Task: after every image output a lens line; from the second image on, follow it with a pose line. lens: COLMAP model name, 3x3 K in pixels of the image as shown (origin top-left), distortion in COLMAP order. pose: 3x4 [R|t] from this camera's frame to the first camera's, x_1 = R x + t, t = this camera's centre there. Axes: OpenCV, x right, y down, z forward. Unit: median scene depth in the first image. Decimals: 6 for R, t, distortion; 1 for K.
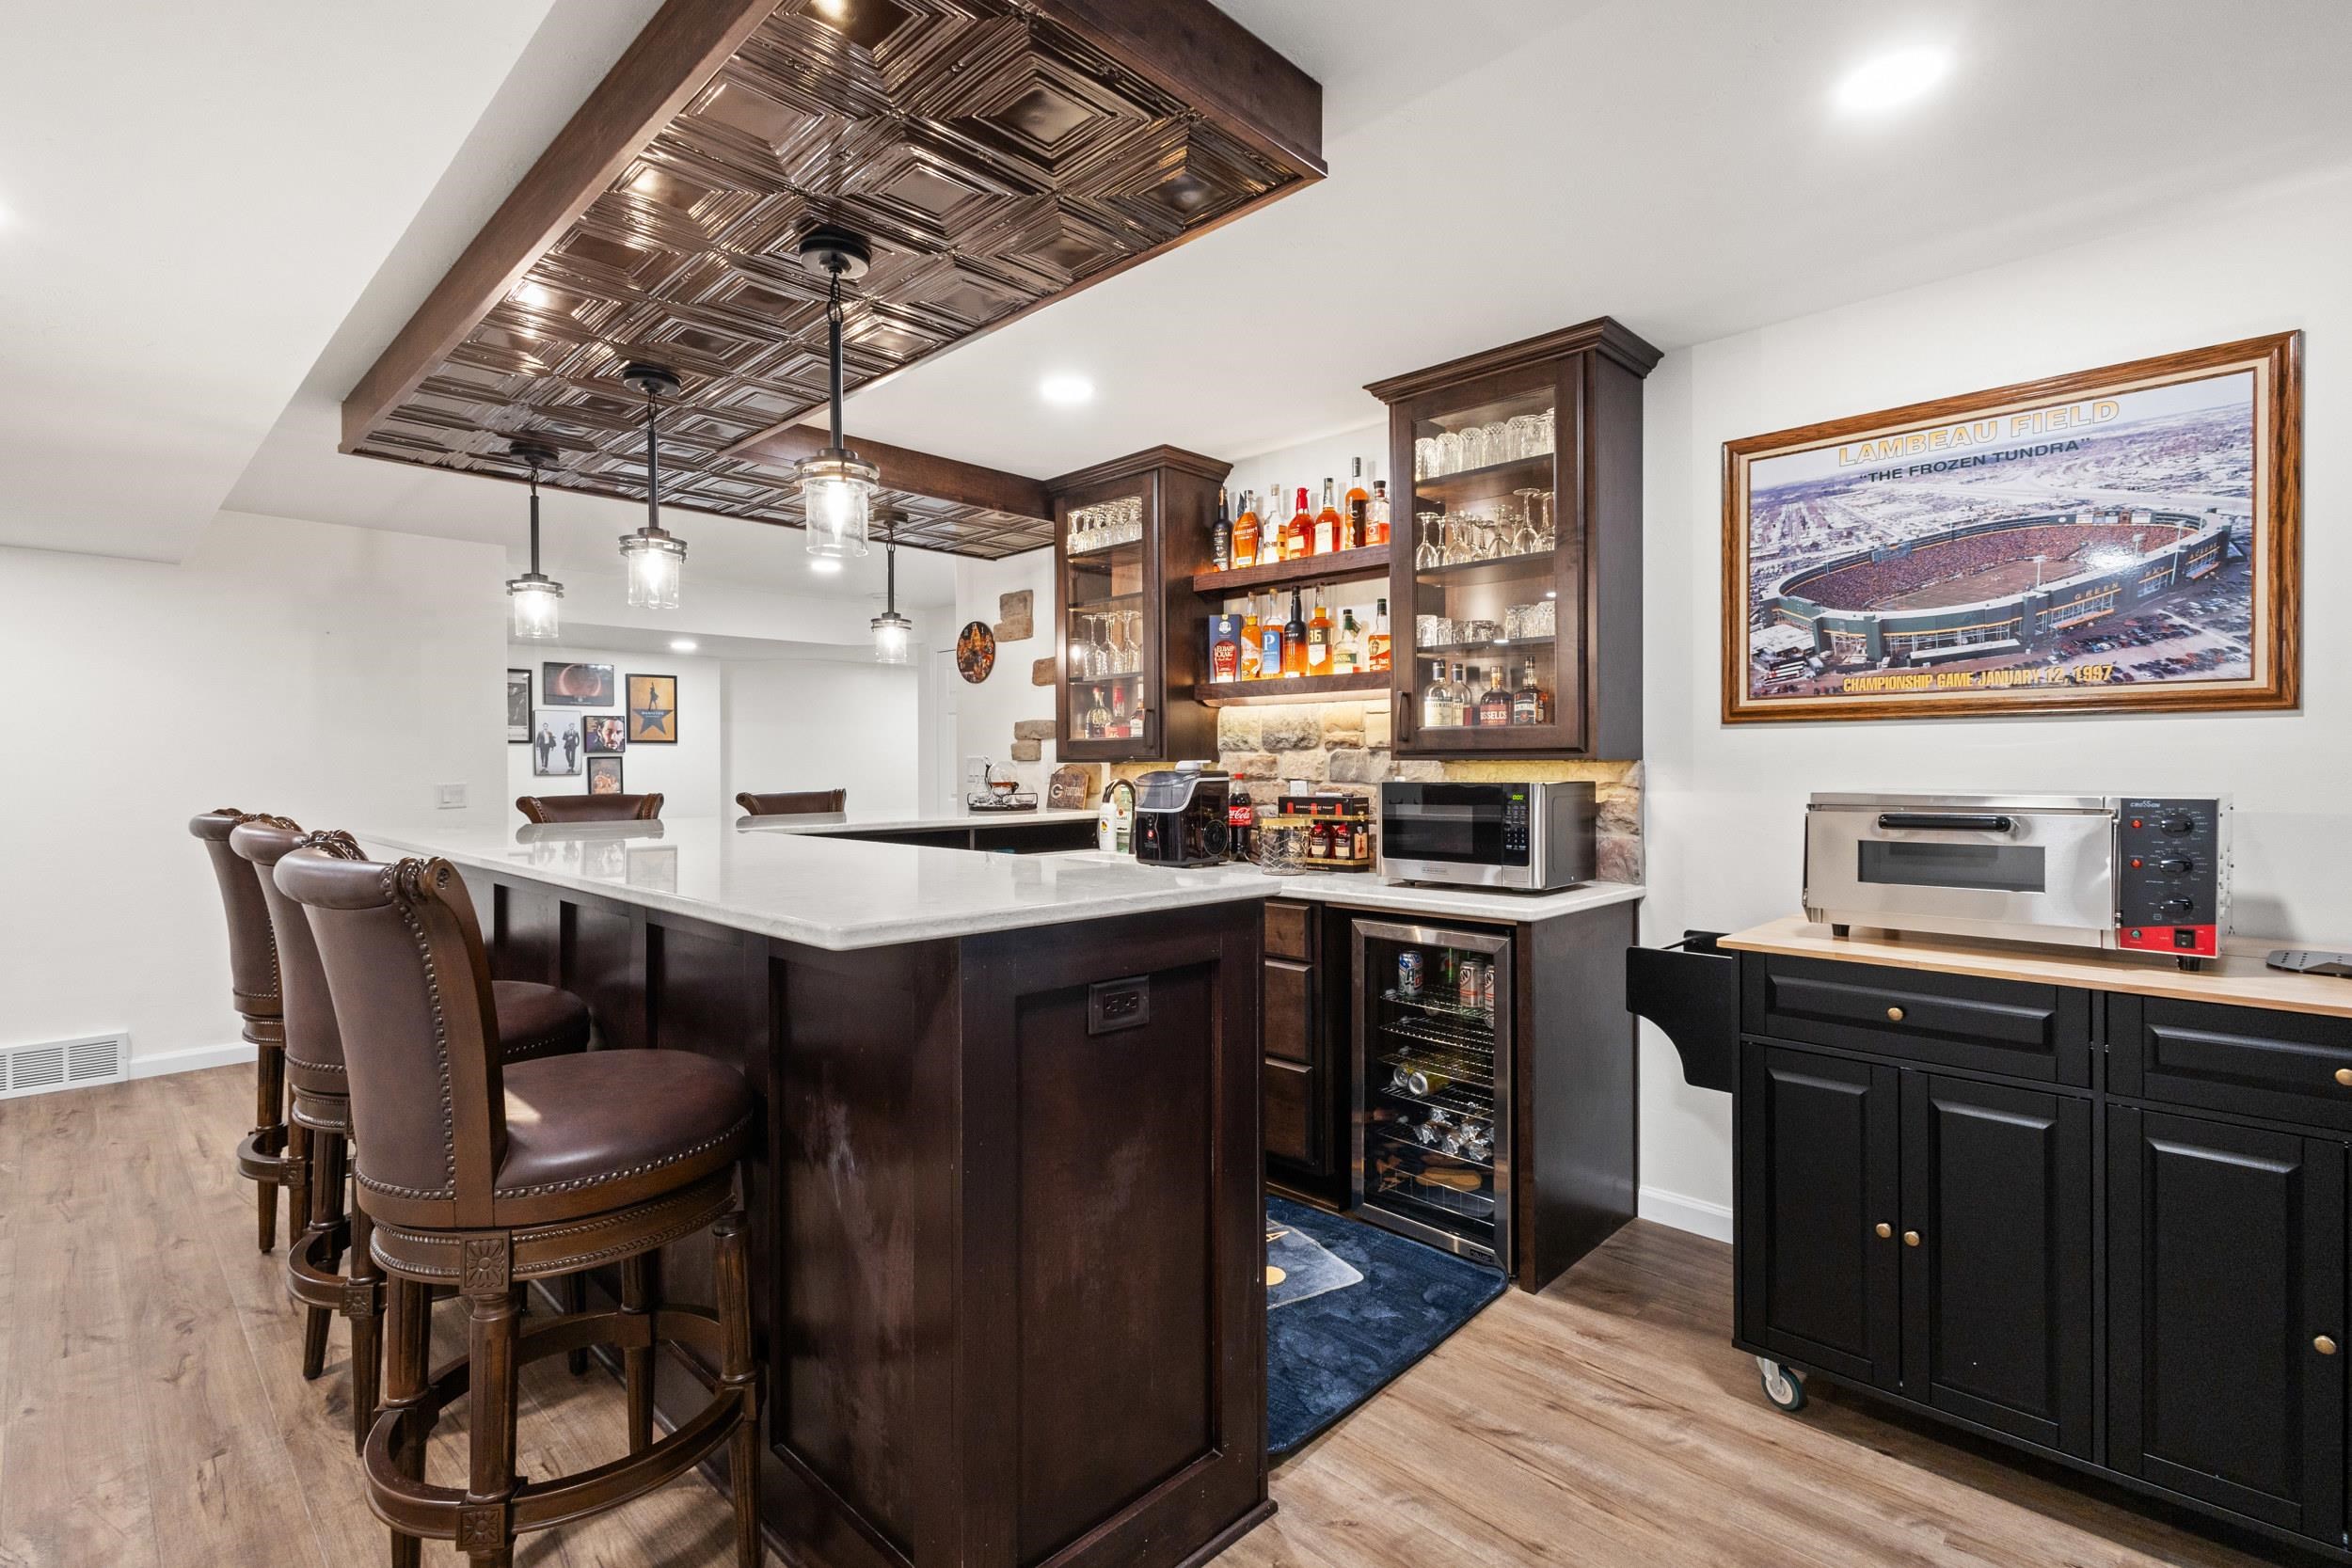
lens RADIAL K [[1094.1, 0, 1178.4], [0, 1094.1, 766.0], [0, 0, 1]] dist [0.007864, 0.000038]
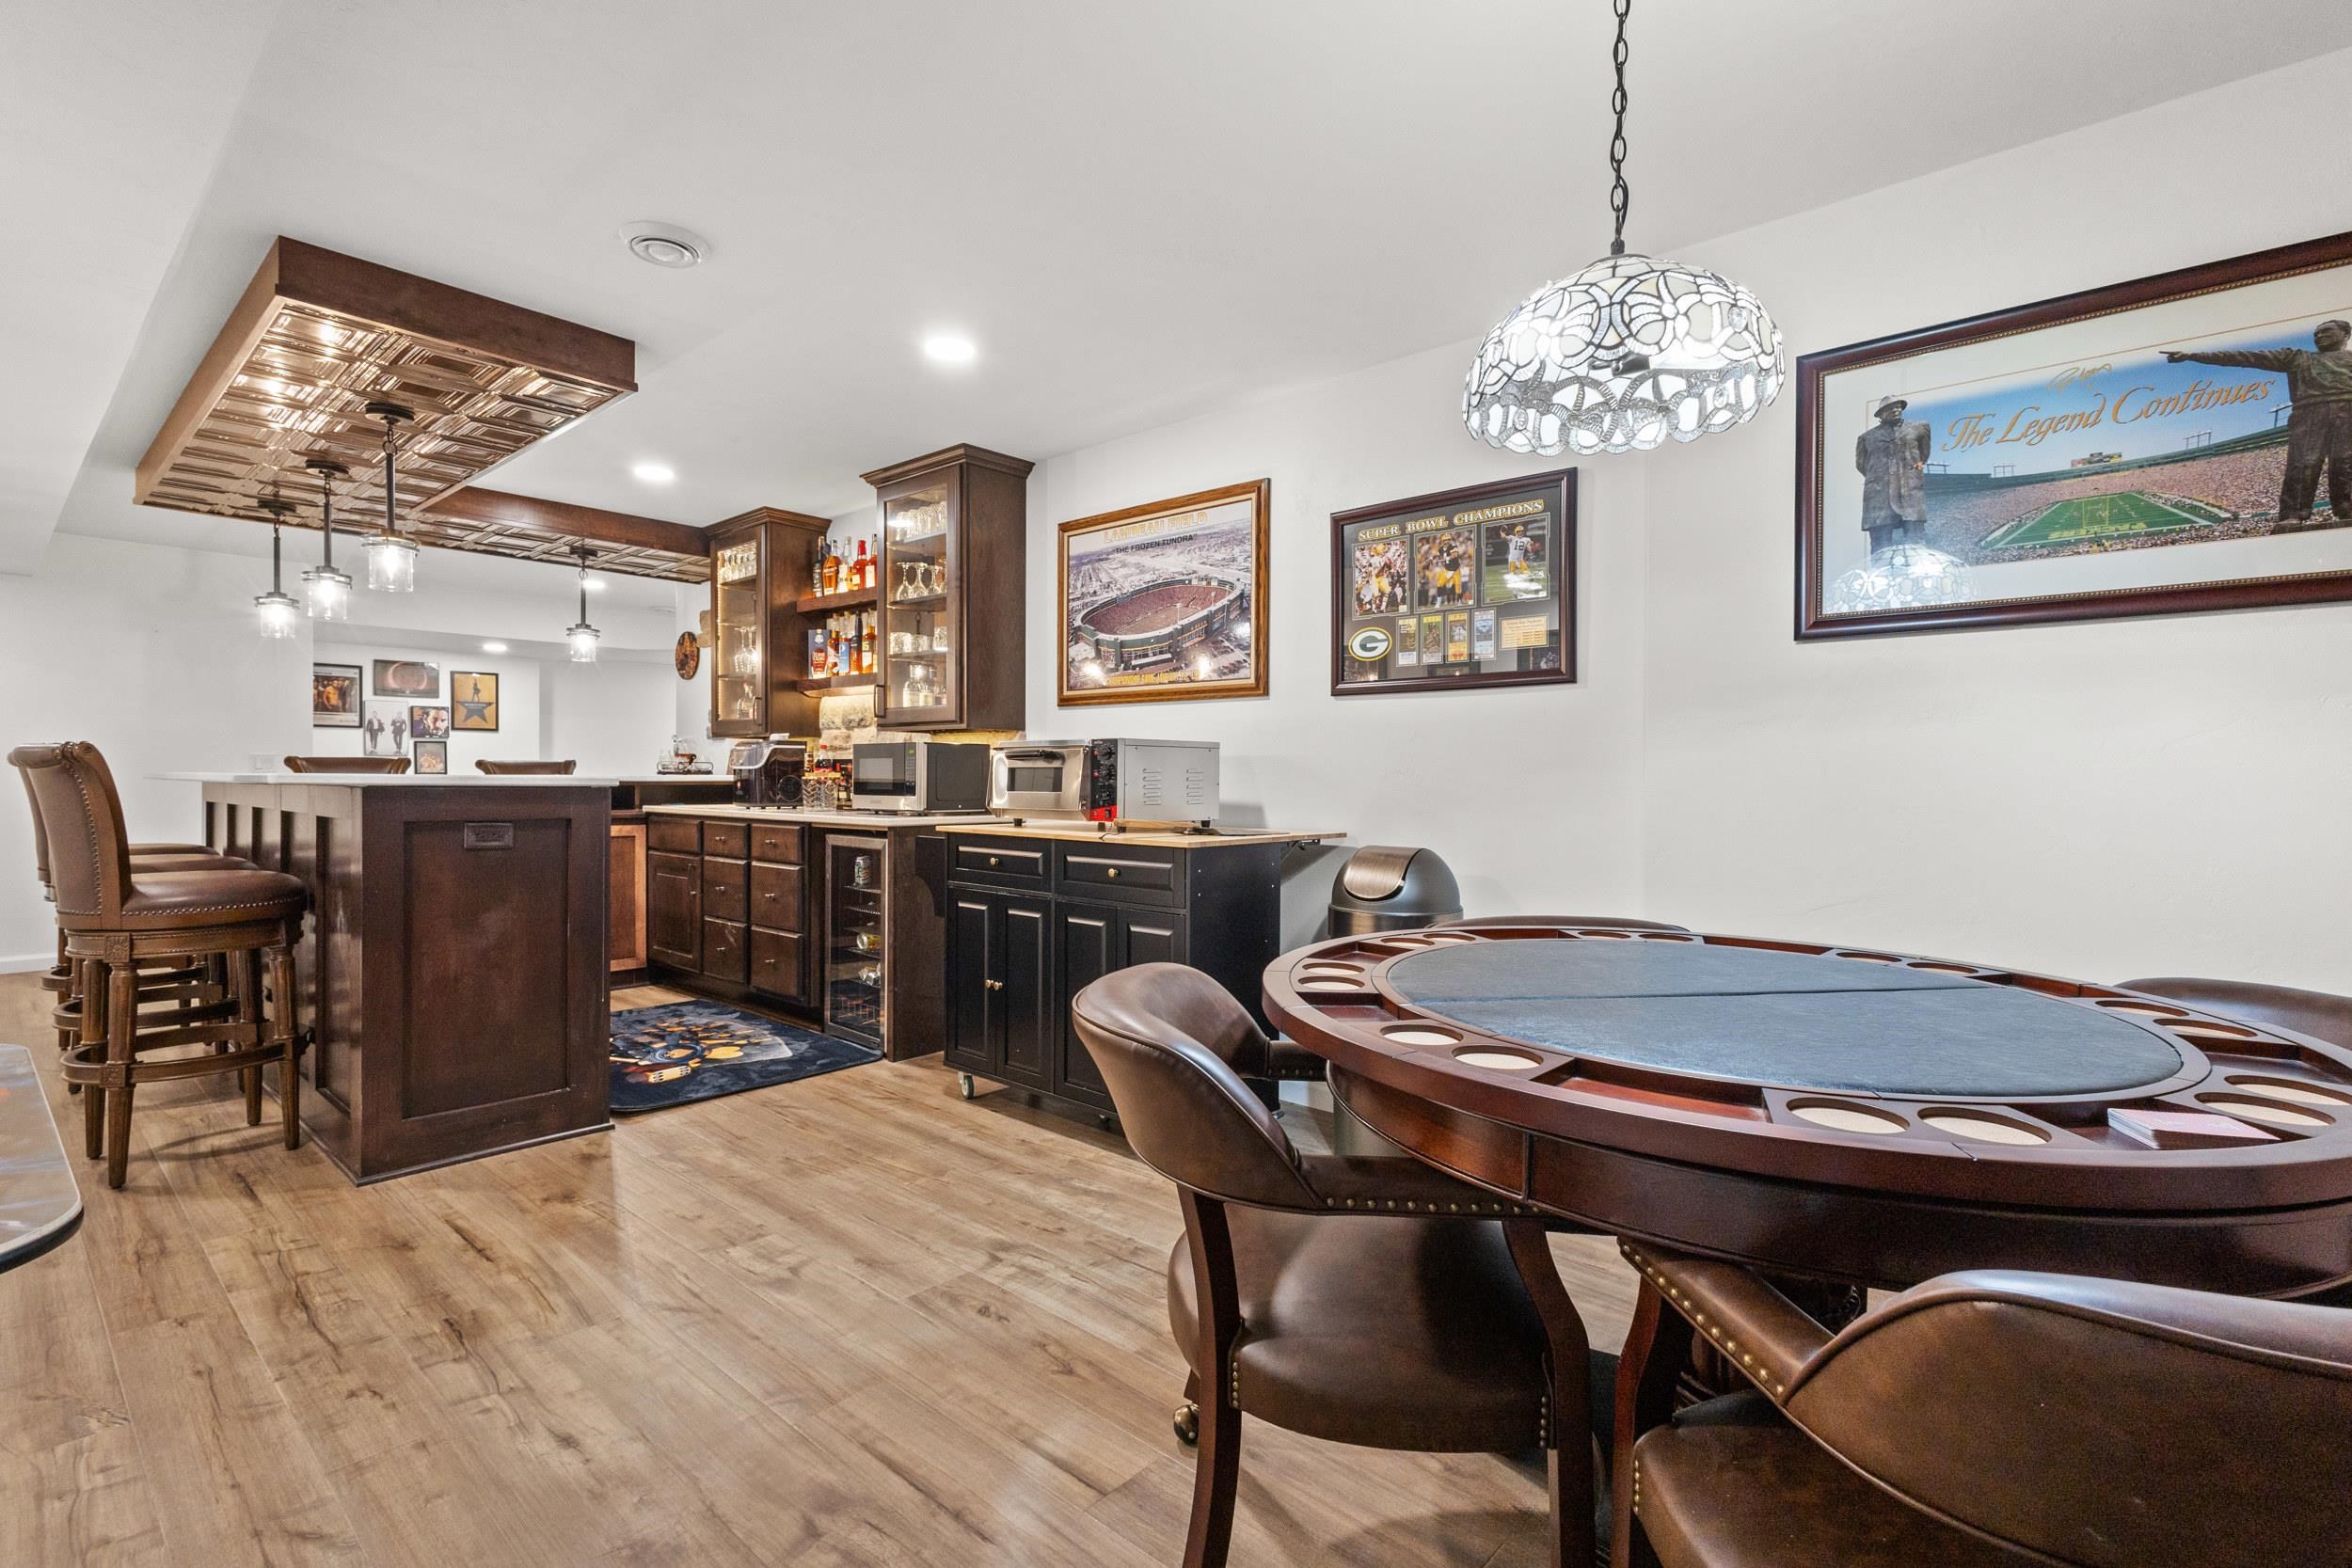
lens RADIAL K [[1079.6, 0, 1176.0], [0, 1079.6, 784.0], [0, 0, 1]] dist [0.001098, 0.000098]
pose [[0.998809, 0.010872, 0.047564, 0.559579], [-0.011138, 0.999924, 0.005333, 0.056892], [-0.047502, -0.005856, 0.998854, -0.492989]]
